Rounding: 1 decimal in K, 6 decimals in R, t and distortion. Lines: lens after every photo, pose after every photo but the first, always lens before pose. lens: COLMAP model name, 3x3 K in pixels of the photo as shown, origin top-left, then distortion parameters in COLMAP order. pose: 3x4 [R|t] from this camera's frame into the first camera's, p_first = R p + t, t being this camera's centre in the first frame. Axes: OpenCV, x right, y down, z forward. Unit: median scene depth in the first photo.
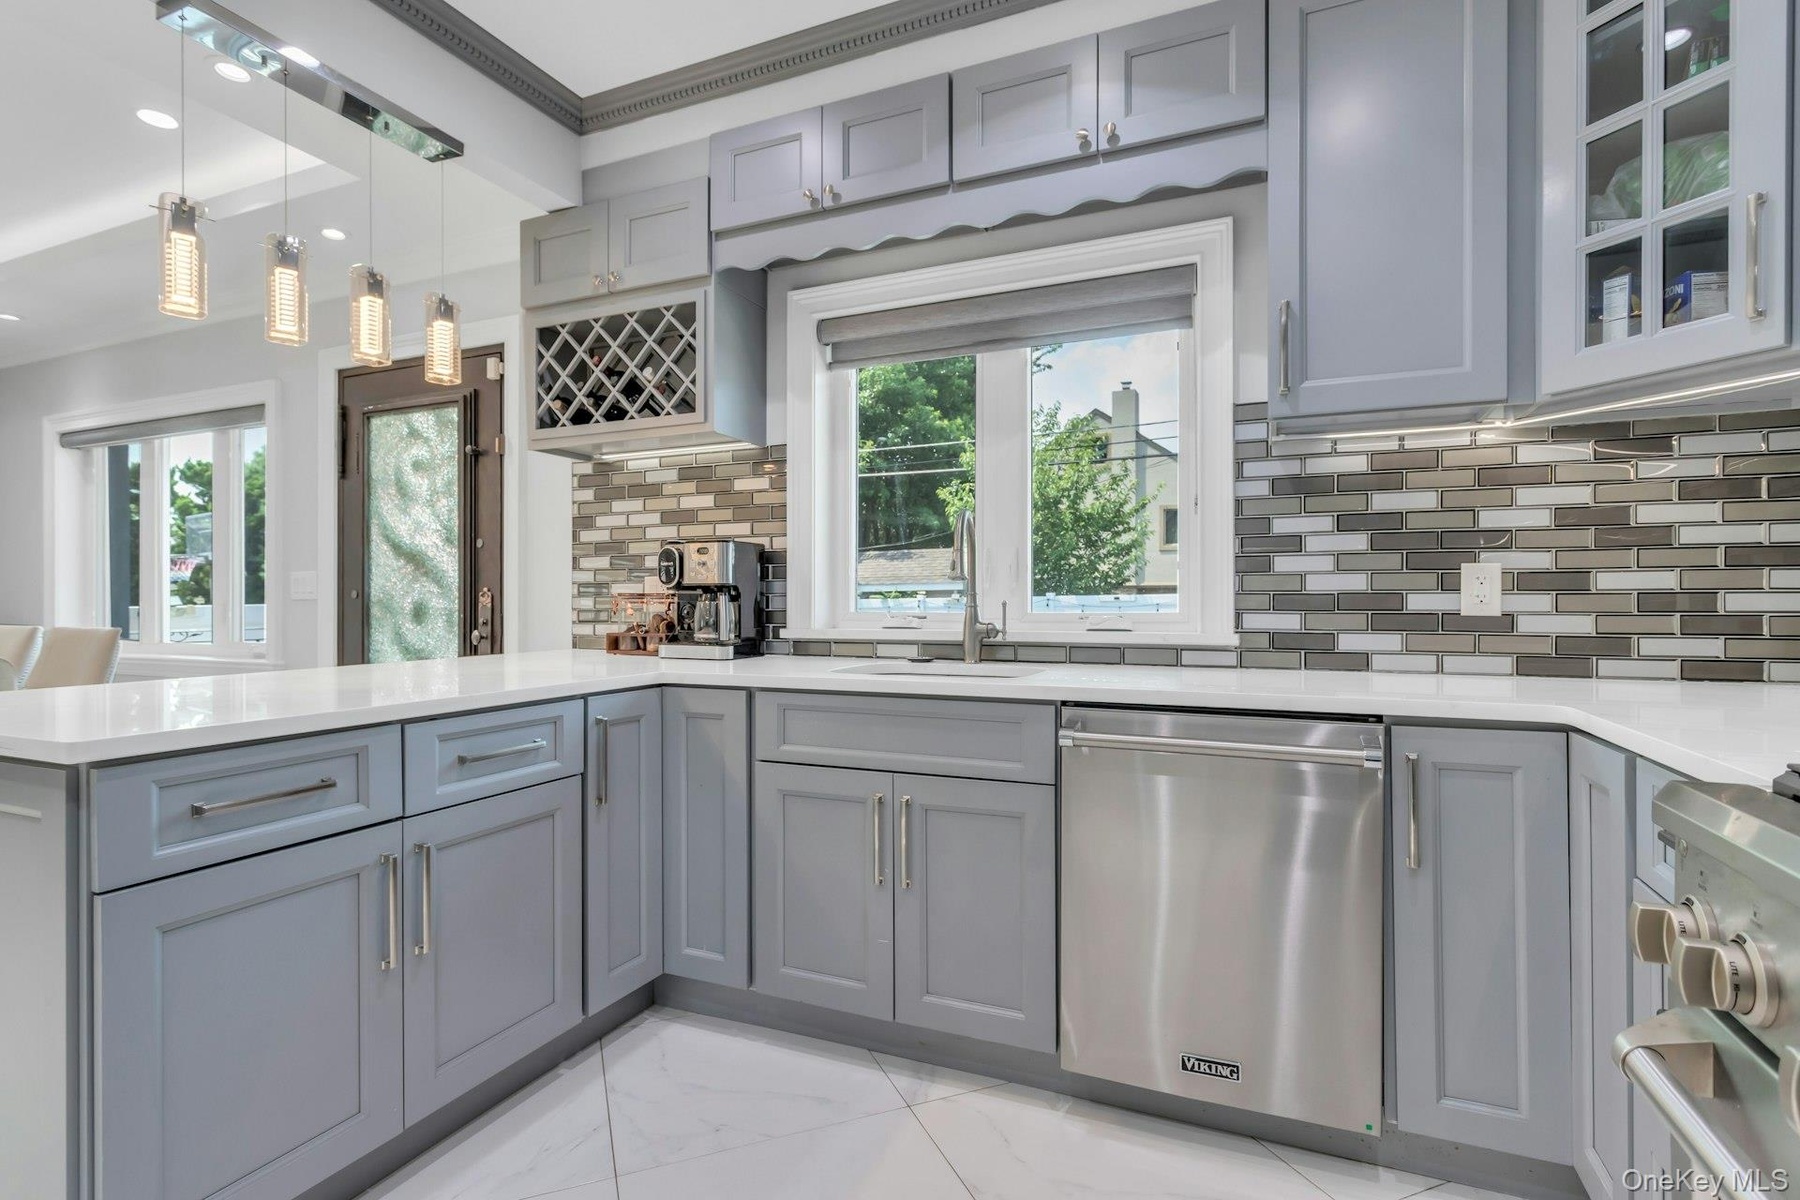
lens RADIAL K [[875.8, 0, 896.1], [0, 875.8, 603.6], [0, 0, 1]] dist [-0.001171, -0.000037]
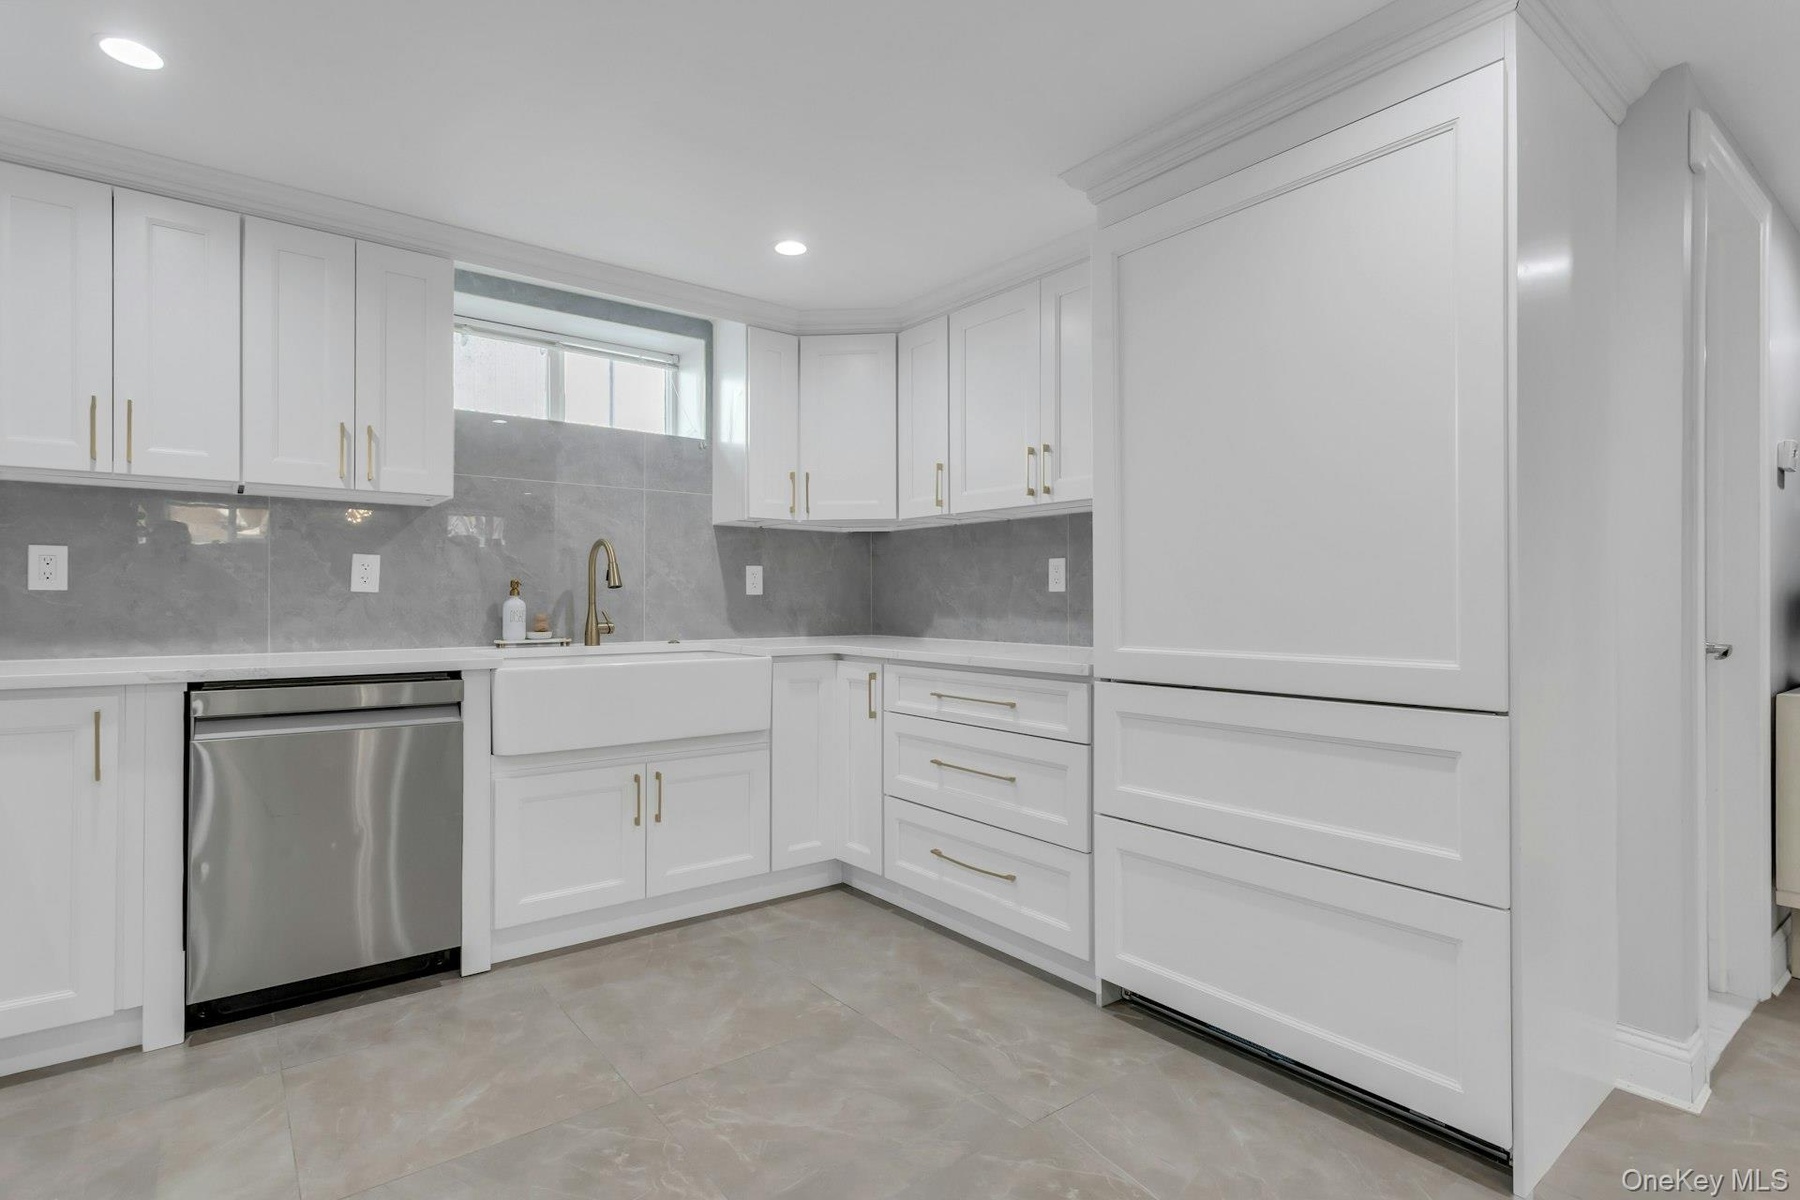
lens RADIAL K [[875.8, 0, 900.6], [0, 875.8, 597.5], [0, 0, 1]] dist [-0.001171, -0.000037]
pose [[0.879867, -0.001043, -0.475218, 0.532844], [-0.000405, 0.999996, -0.002945, 0.000199], [0.475219, 0.002784, 0.879863, -0.225913]]
